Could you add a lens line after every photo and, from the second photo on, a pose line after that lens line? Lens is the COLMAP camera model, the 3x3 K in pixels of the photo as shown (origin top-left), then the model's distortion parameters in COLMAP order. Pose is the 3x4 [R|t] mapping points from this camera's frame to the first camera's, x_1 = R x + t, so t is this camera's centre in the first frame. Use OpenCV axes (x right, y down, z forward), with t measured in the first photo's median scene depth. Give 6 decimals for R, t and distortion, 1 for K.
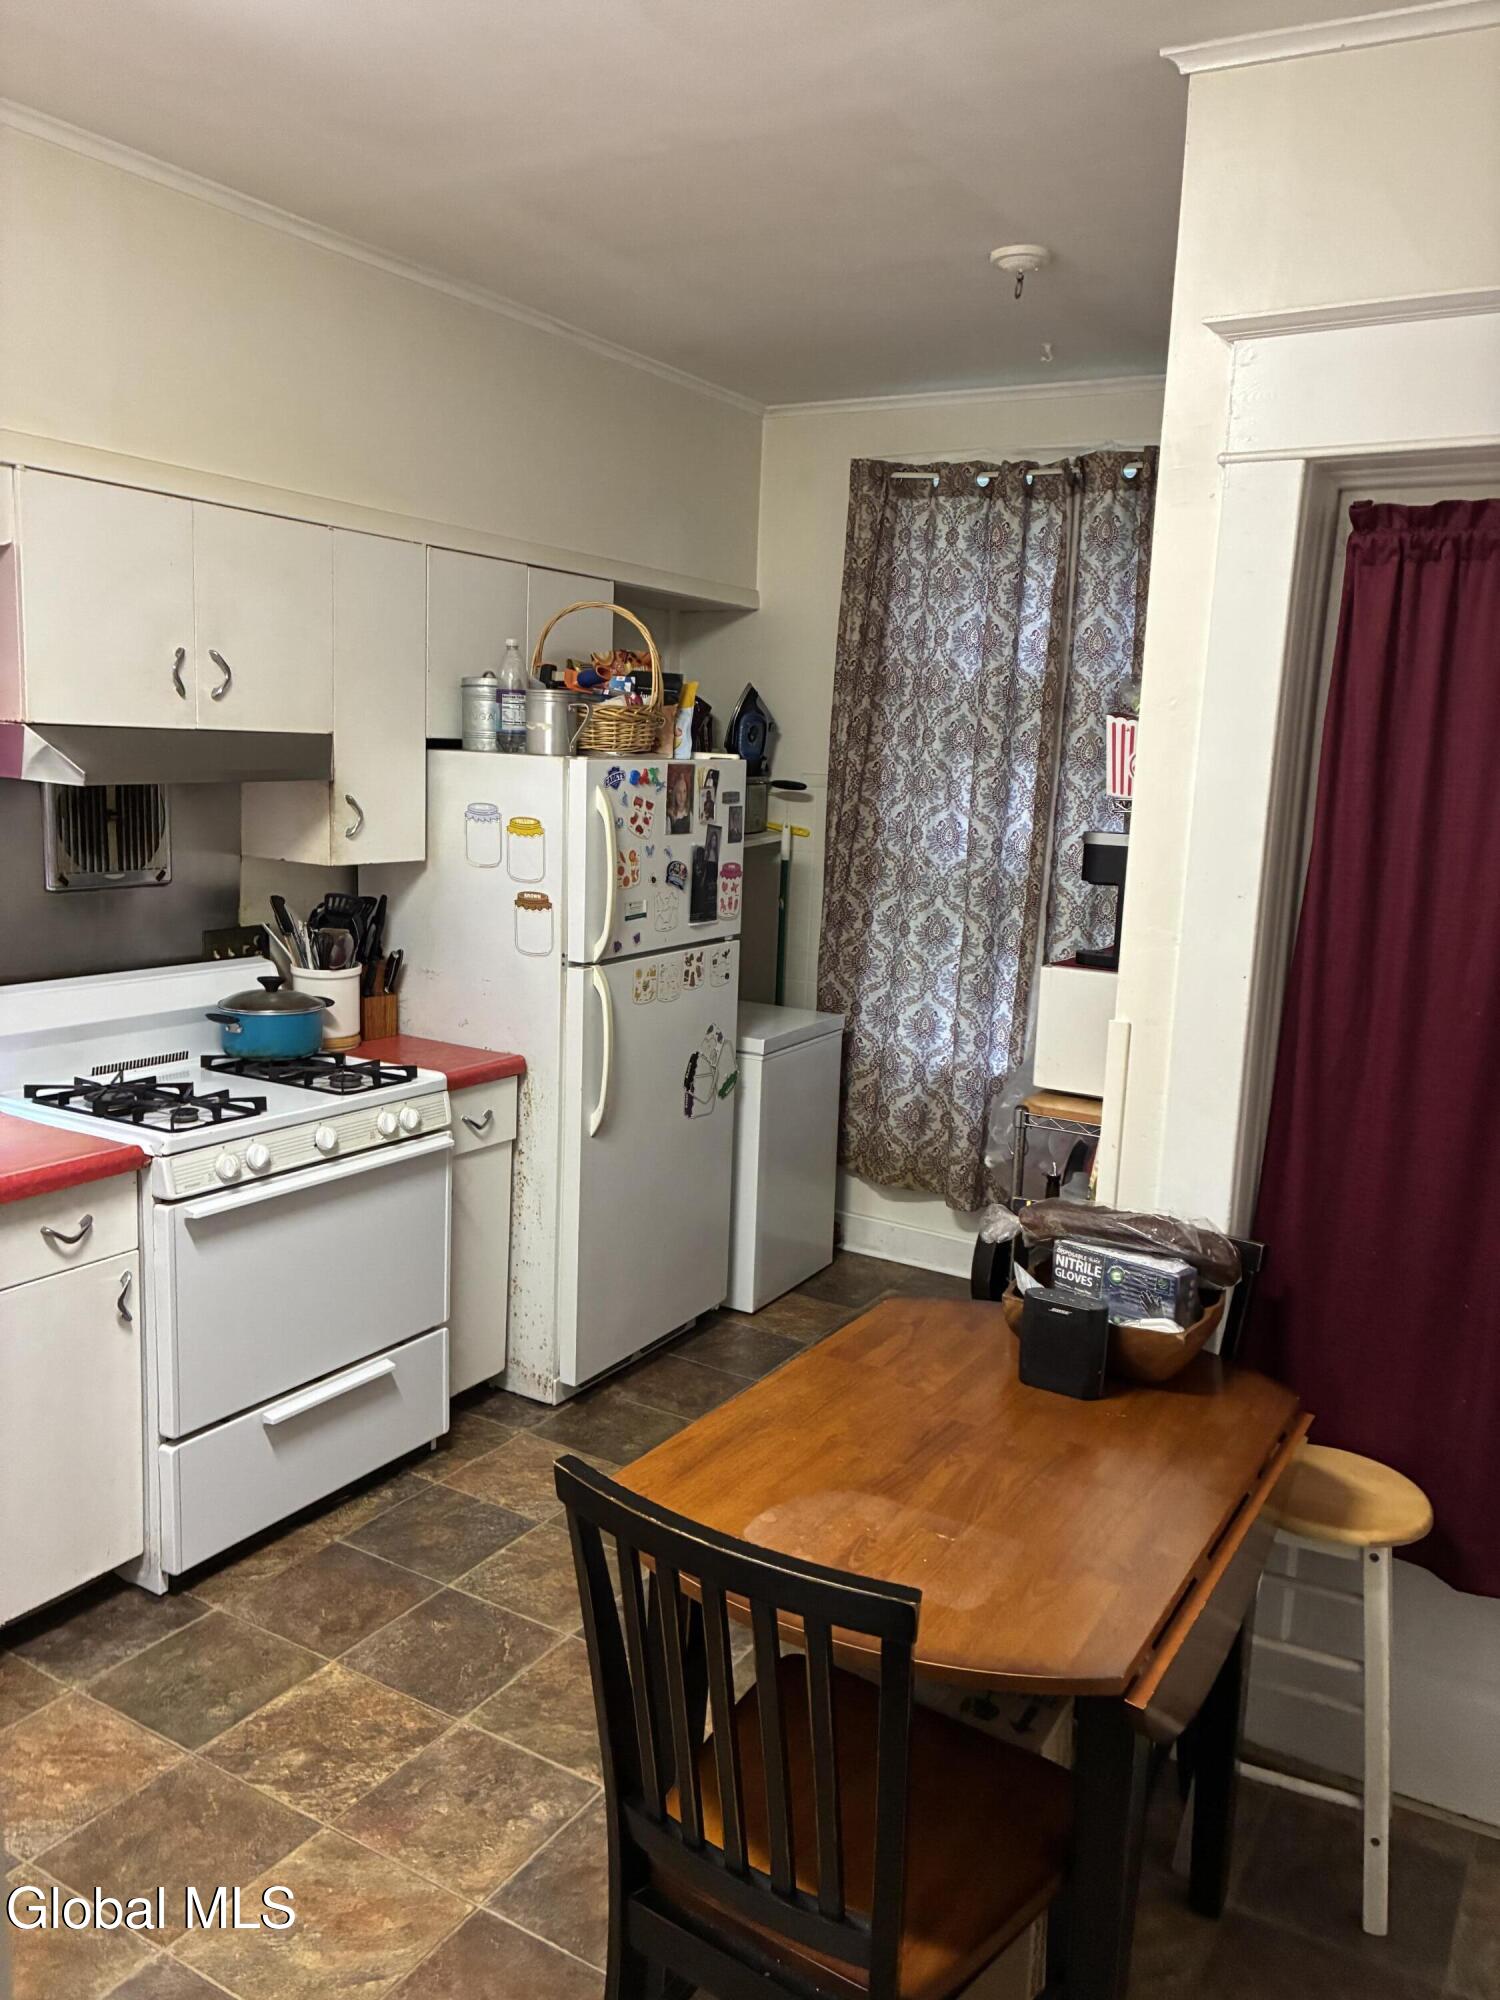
lens RADIAL K [[1477.7, 0, 752.0], [0, 1477.7, 940.5], [0, 0, 1]] dist [-0.003901, -0.039150]
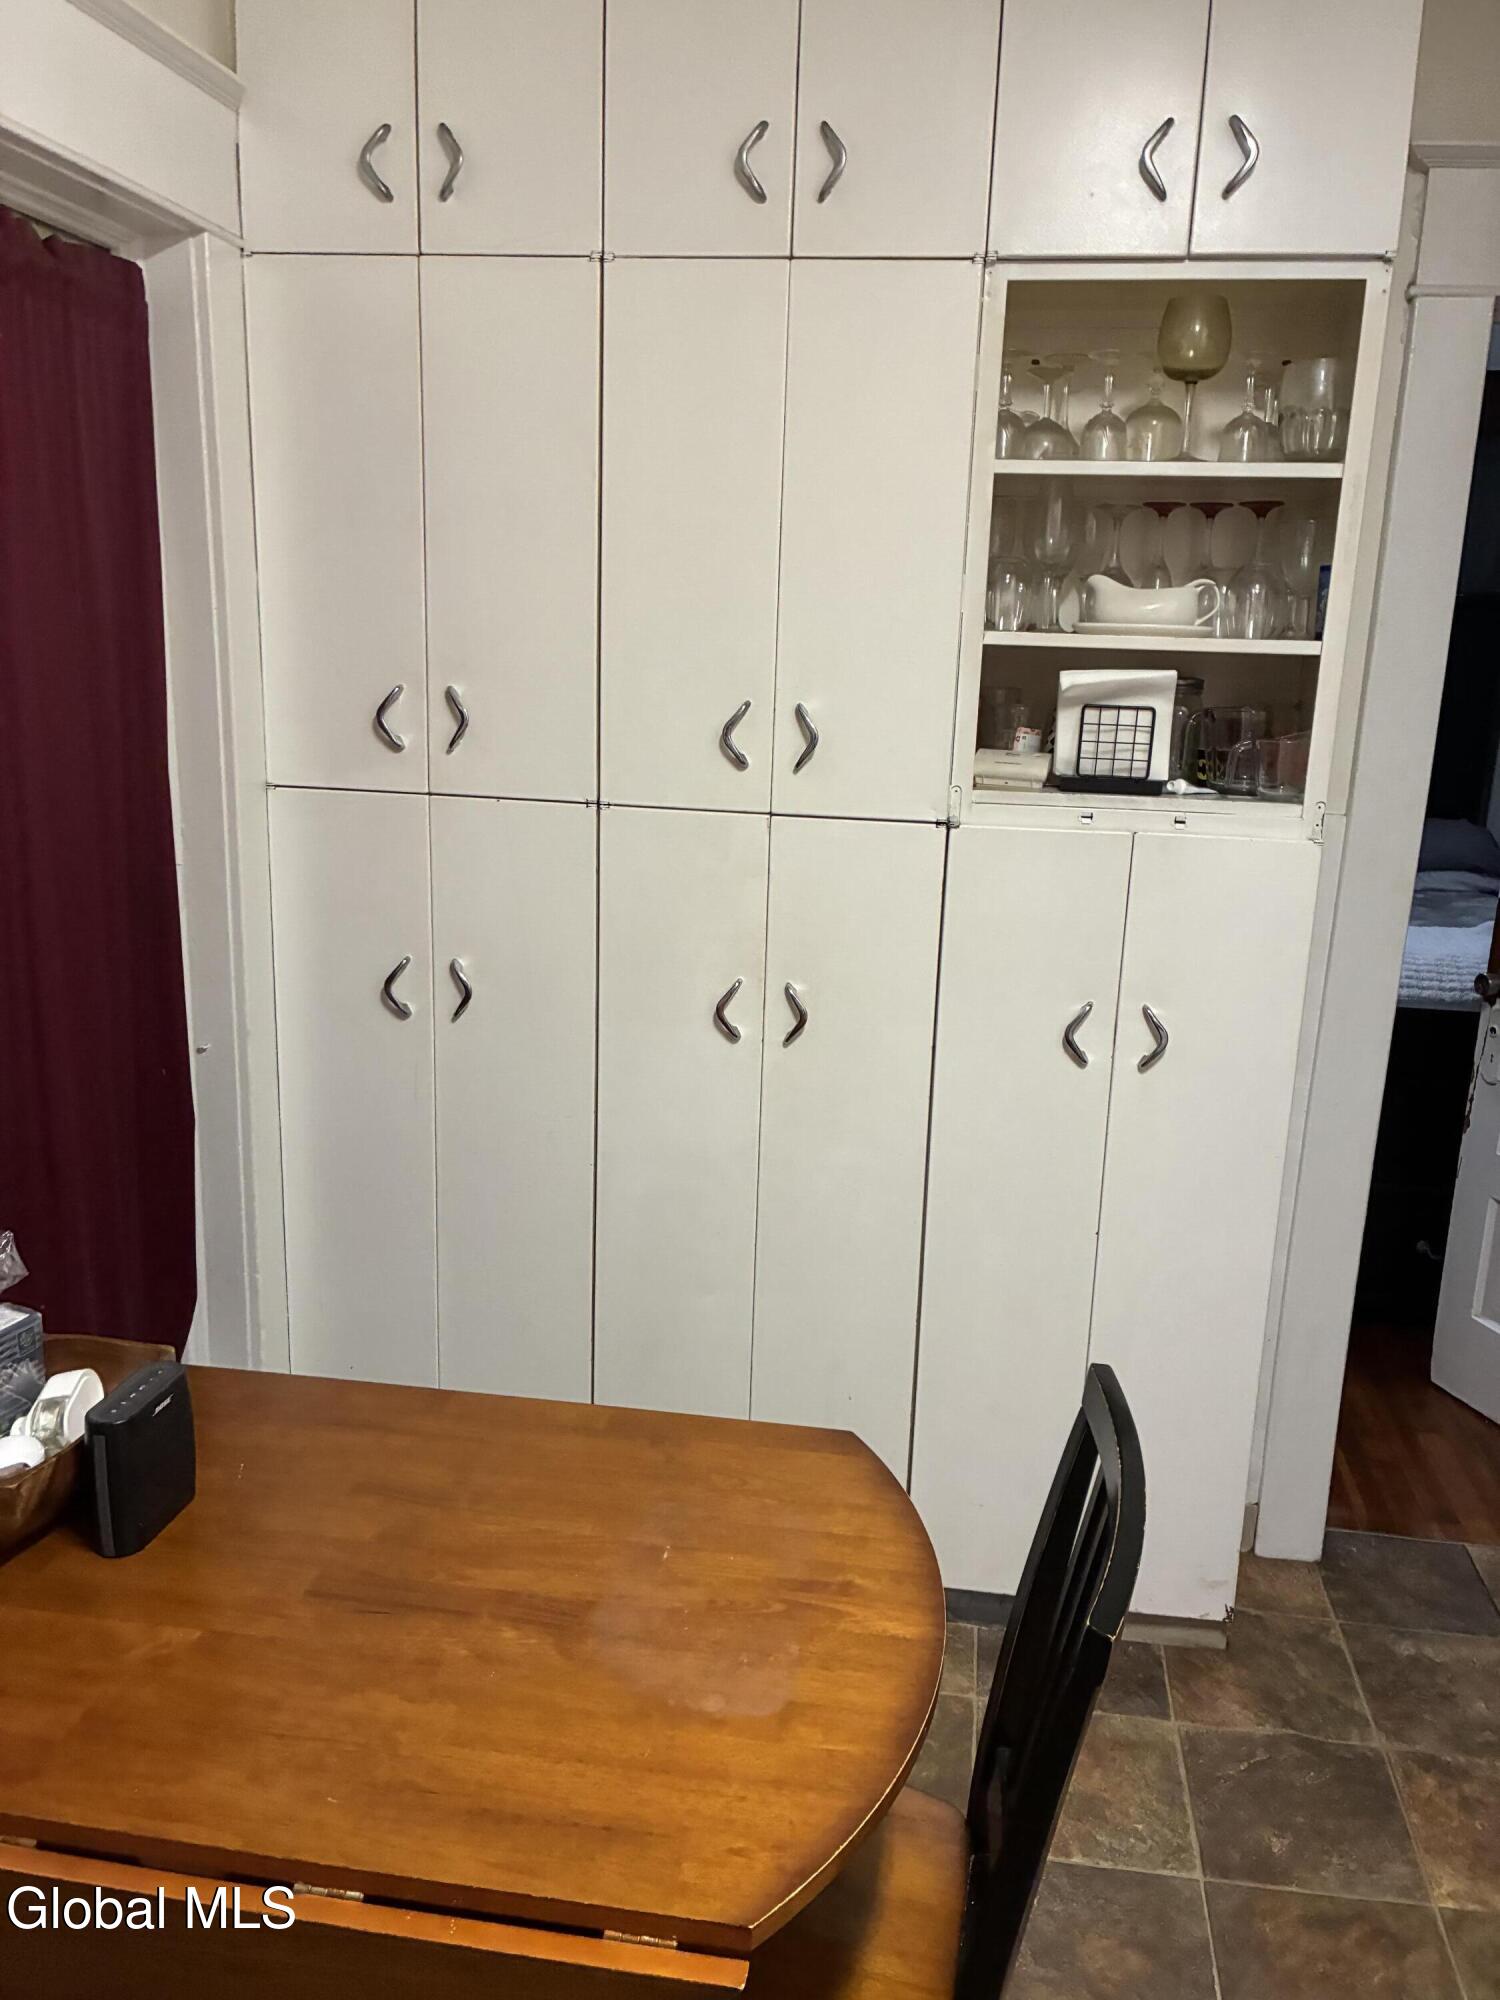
lens RADIAL K [[1477.7, 0, 752.0], [0, 1477.7, 940.5], [0, 0, 1]] dist [-0.003901, -0.039150]
pose [[-0.343028, -0.271304, 0.899292, -0.659333], [0.085818, 0.944325, 0.317624, -0.219439], [-0.935397, 0.186130, -0.300648, 1.382684]]
